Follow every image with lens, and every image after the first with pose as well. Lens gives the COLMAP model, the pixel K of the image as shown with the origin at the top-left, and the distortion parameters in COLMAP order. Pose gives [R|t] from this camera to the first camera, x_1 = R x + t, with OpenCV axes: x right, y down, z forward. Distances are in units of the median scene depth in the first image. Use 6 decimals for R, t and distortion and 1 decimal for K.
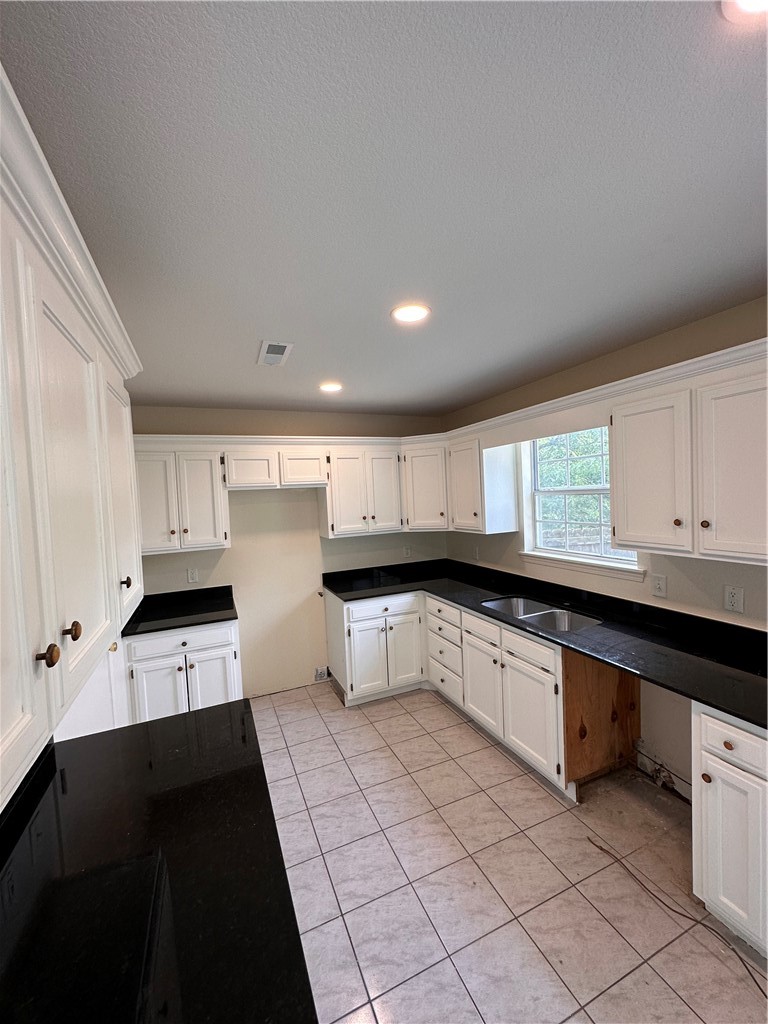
lens RADIAL K [[408.0, 0, 380.3], [0, 408.0, 512.8], [0, 0, 1]] dist [-0.000228, -0.000030]
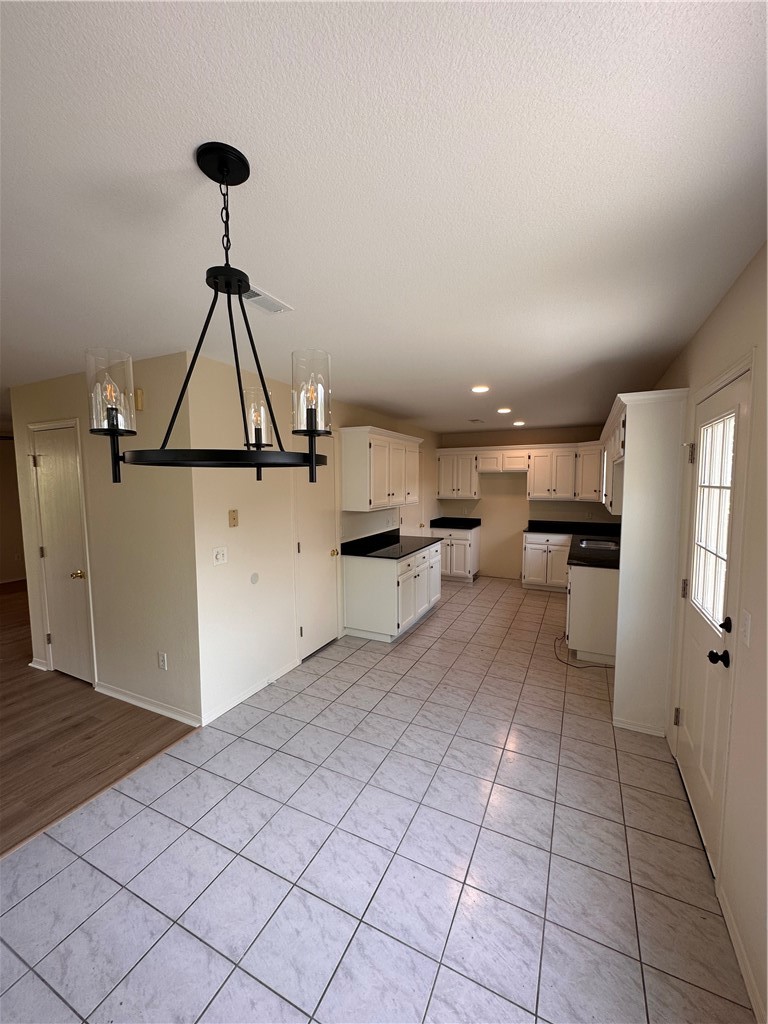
lens RADIAL K [[407.4, 0, 384.0], [0, 407.4, 512.0], [0, 0, 1]] dist [0.001771, 0.000215]
pose [[0.654587, 0.102315, -0.749031, 0.904801], [-0.060602, 0.994712, 0.082914, 0.003628], [0.753554, -0.008882, 0.657326, -0.762759]]
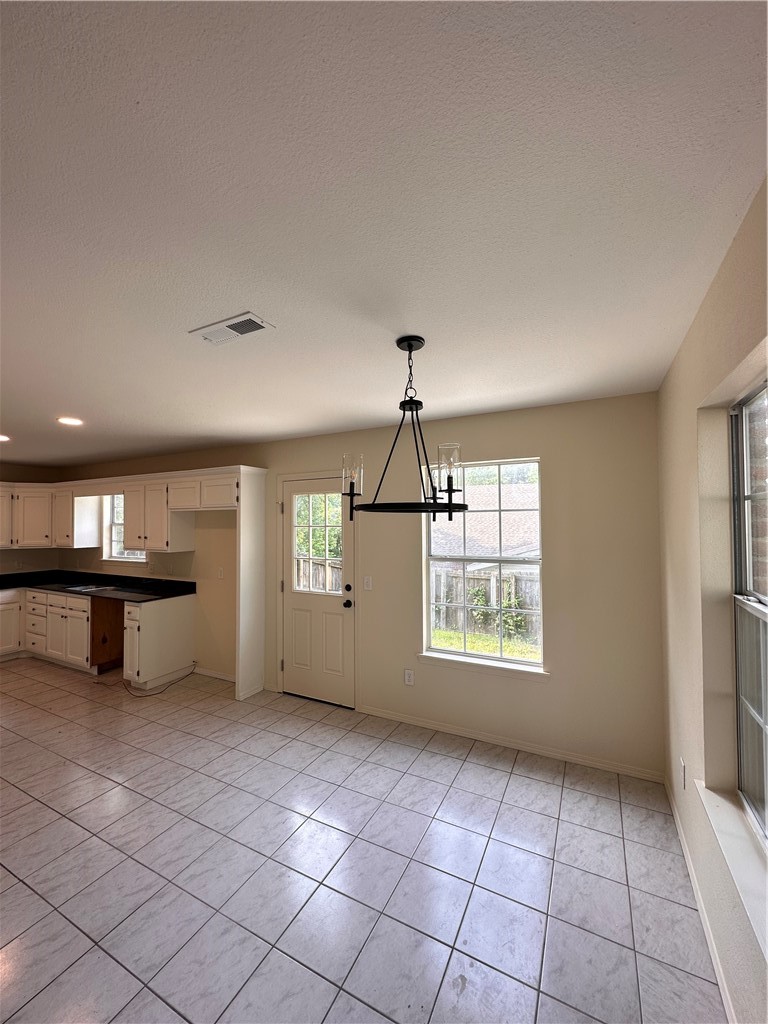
lens RADIAL K [[408.0, 0, 380.3], [0, 408.0, 512.8], [0, 0, 1]] dist [-0.000228, -0.000030]
pose [[0.774493, 0.058160, 0.629903, 0.166799], [-0.001136, 0.995891, -0.090556, 0.056827], [-0.632581, 0.069419, 0.771377, -1.041913]]
